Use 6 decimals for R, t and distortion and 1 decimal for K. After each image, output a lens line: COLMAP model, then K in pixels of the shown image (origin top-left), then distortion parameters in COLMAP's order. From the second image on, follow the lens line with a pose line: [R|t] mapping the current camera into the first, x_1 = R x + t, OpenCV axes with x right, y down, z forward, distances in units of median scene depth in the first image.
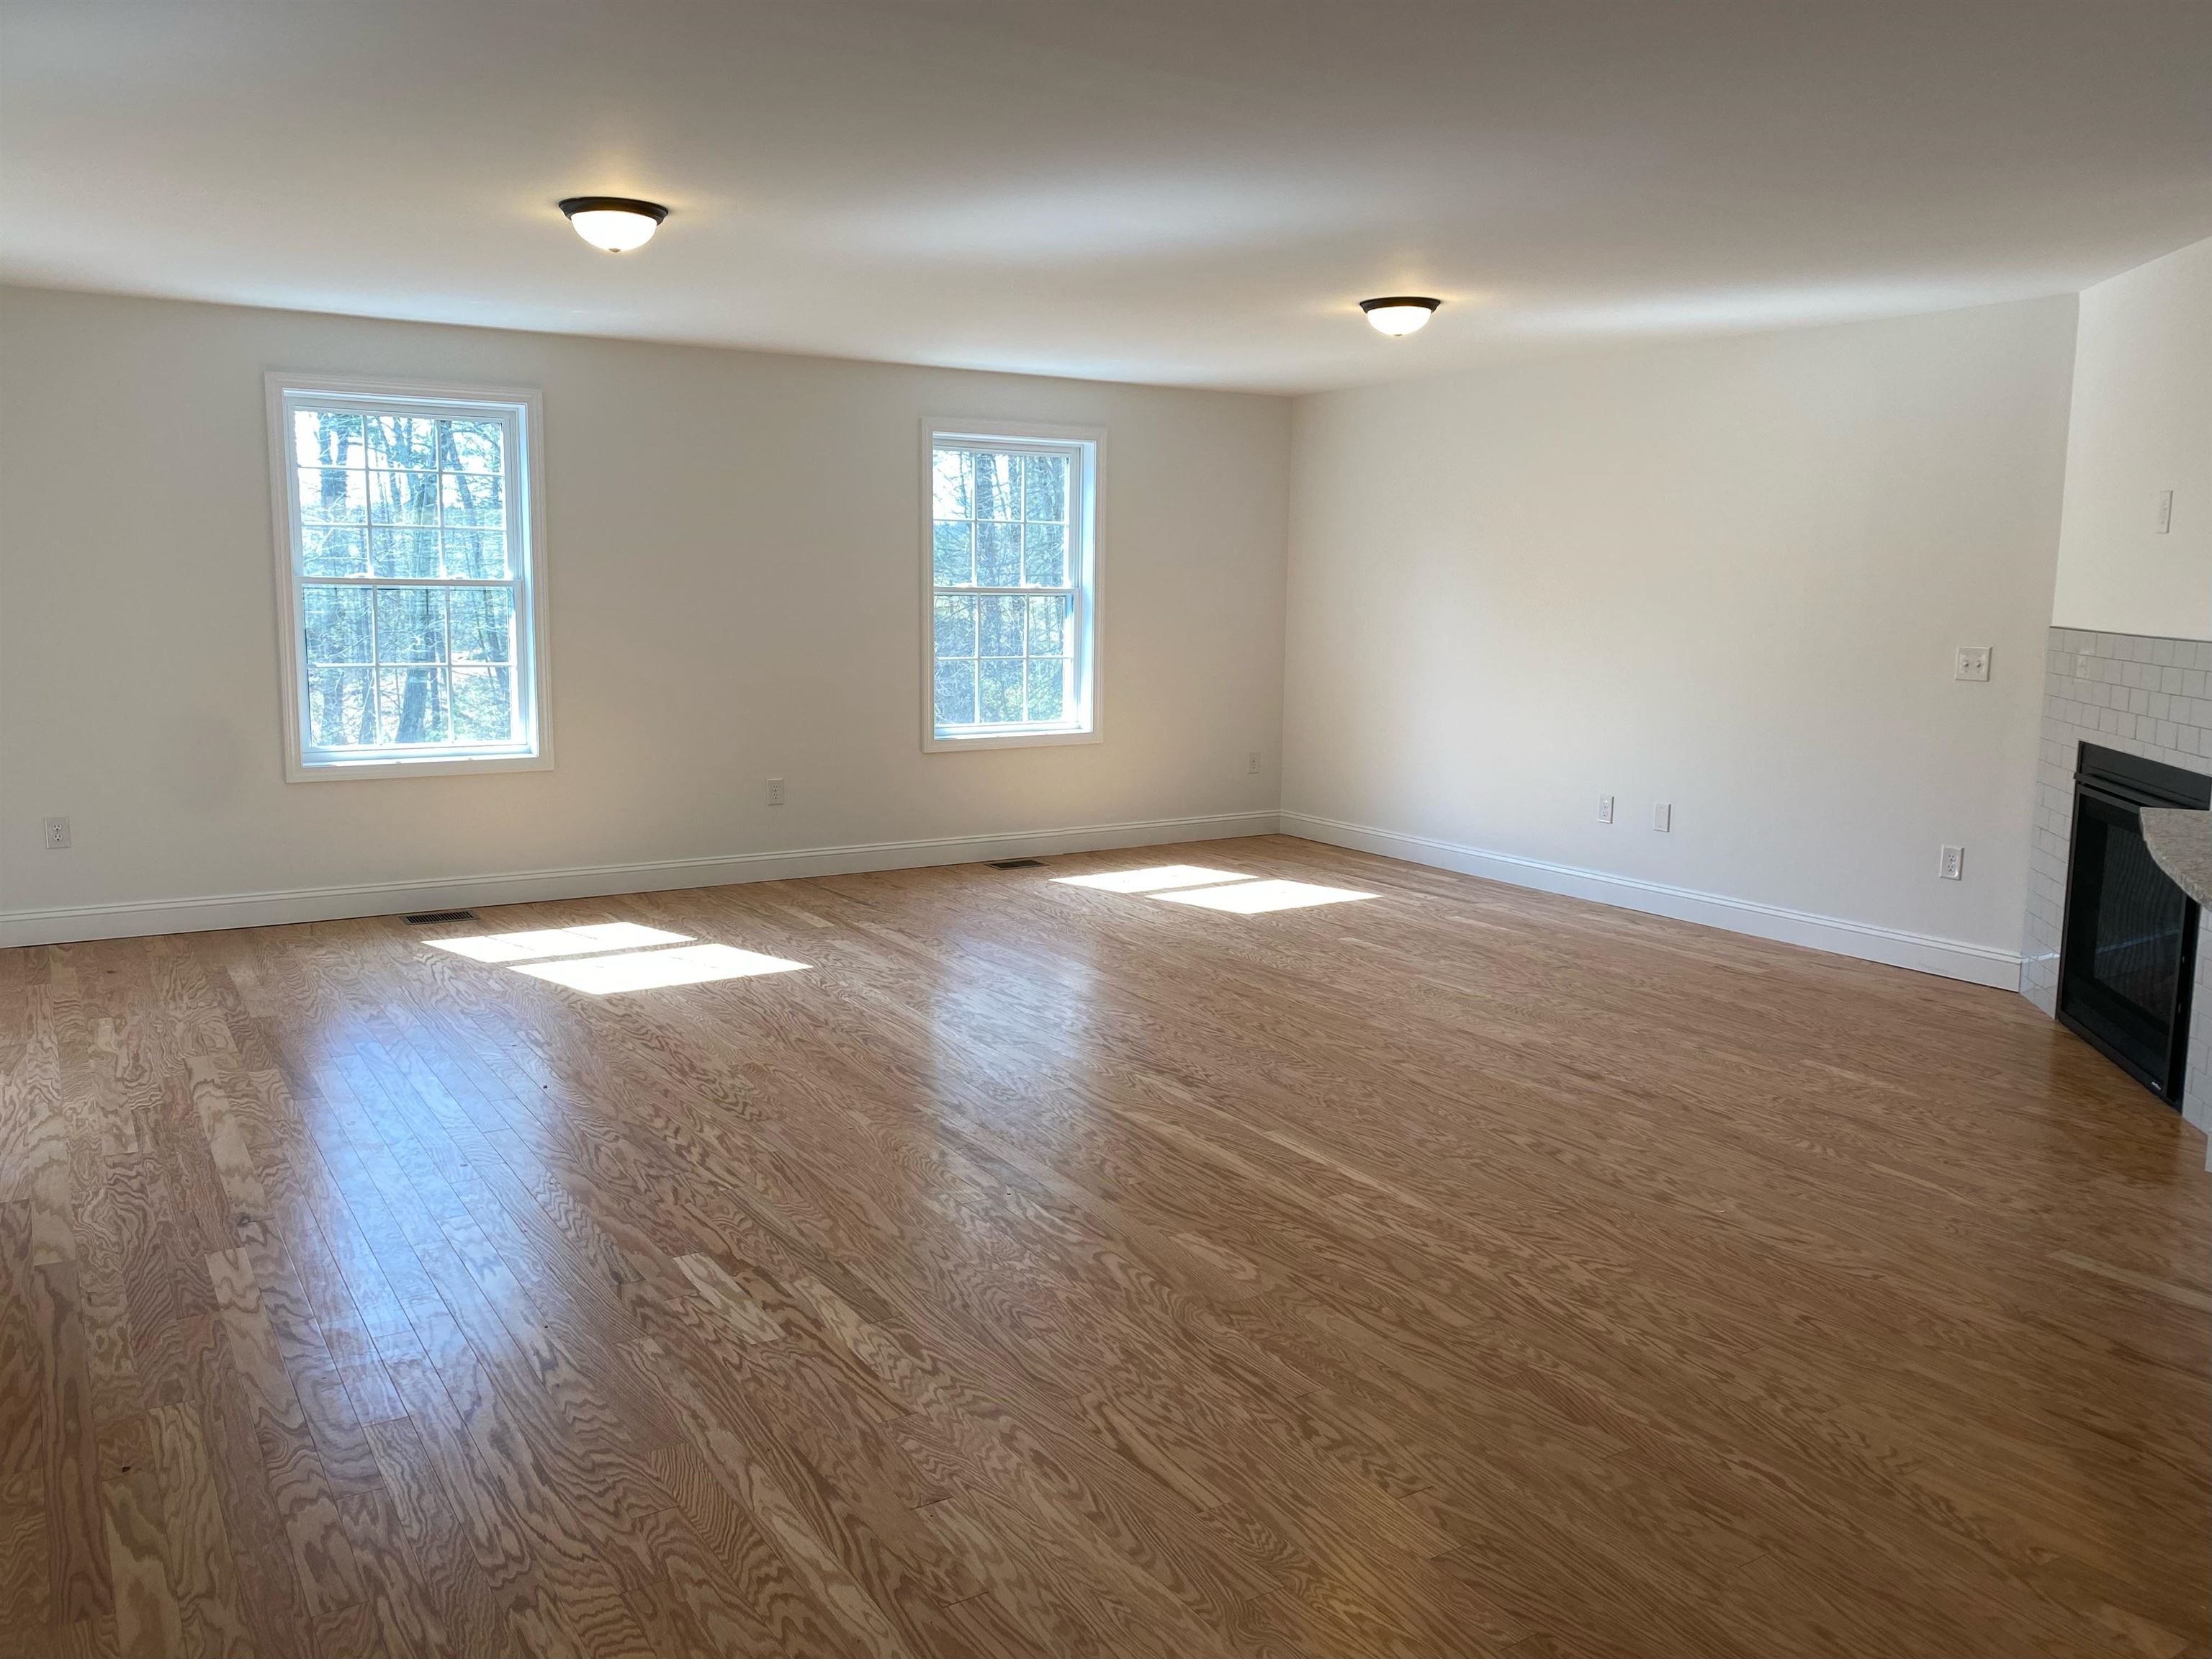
lens RADIAL K [[1709.6, 0, 1110.6], [0, 1709.6, 794.7], [0, 0, 1]] dist [0.081012, -0.113264]
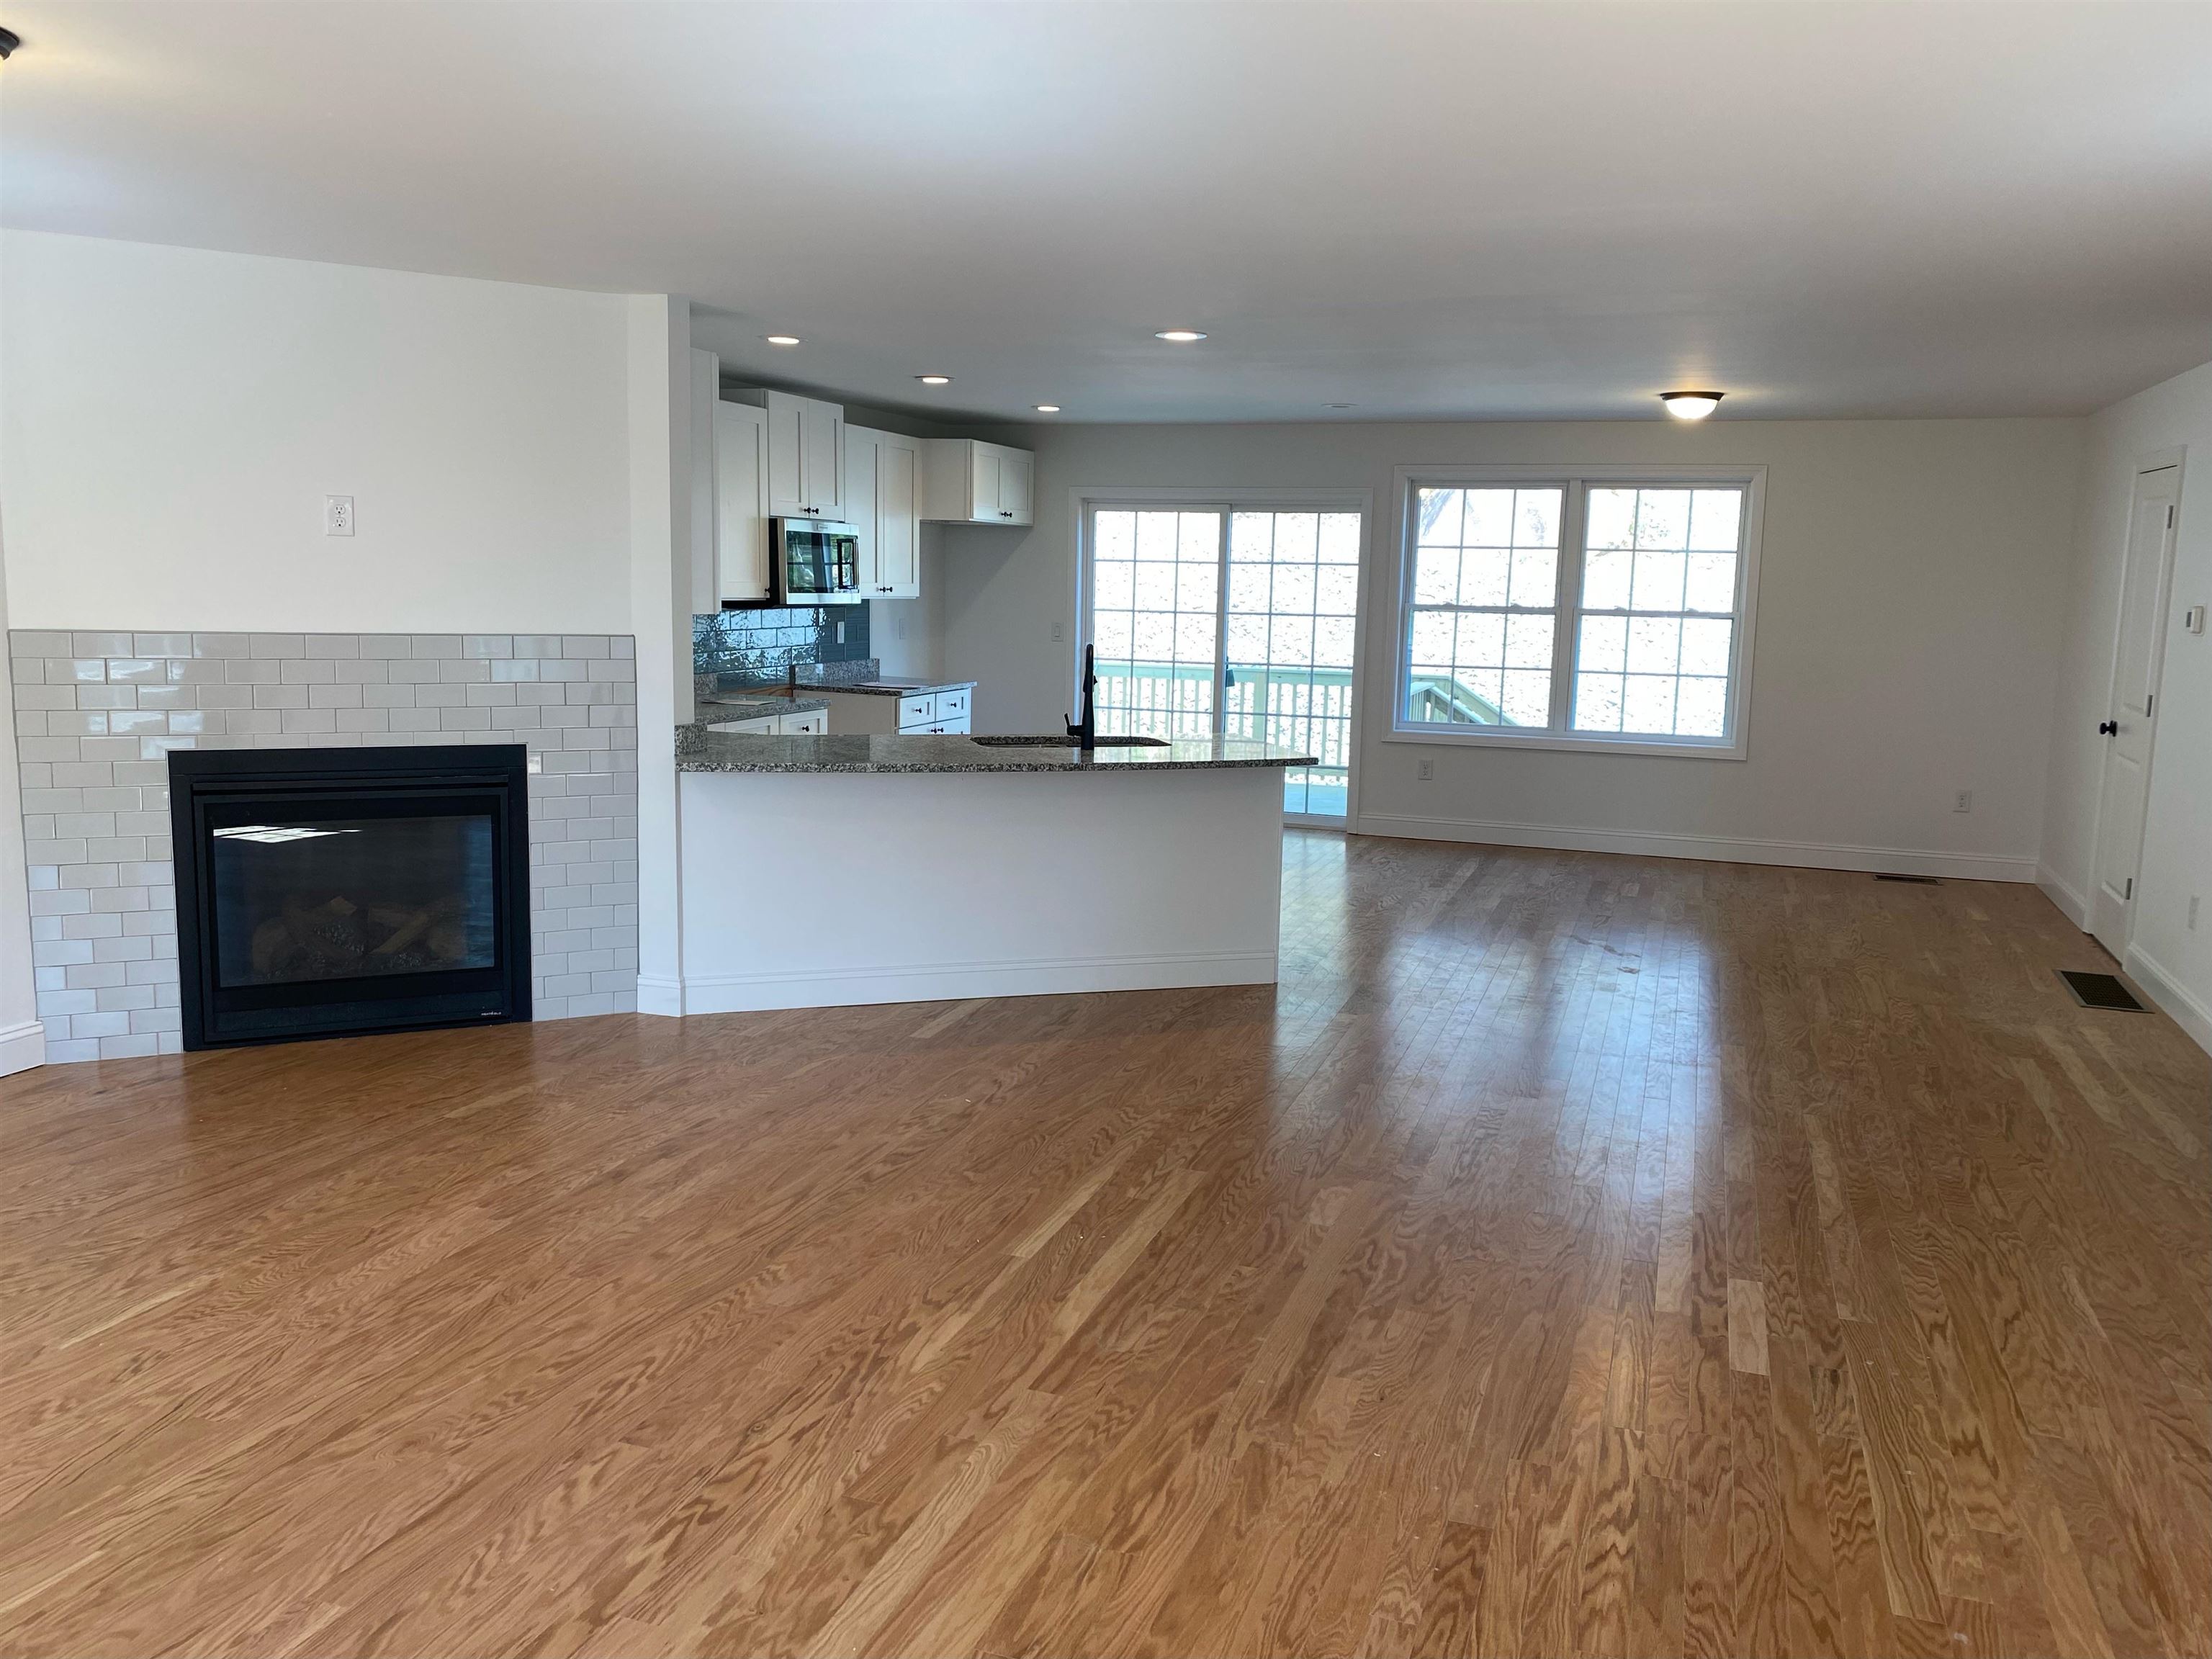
lens RADIAL K [[1688.9, 0, 1106.0], [0, 1688.9, 829.5], [0, 0, 1]] dist [0.068807, -0.104149]
pose [[-0.616126, -0.147716, 0.773672, -0.581137], [0.070963, 0.967852, 0.241303, -0.221782], [-0.784444, 0.203575, -0.585836, 1.448888]]
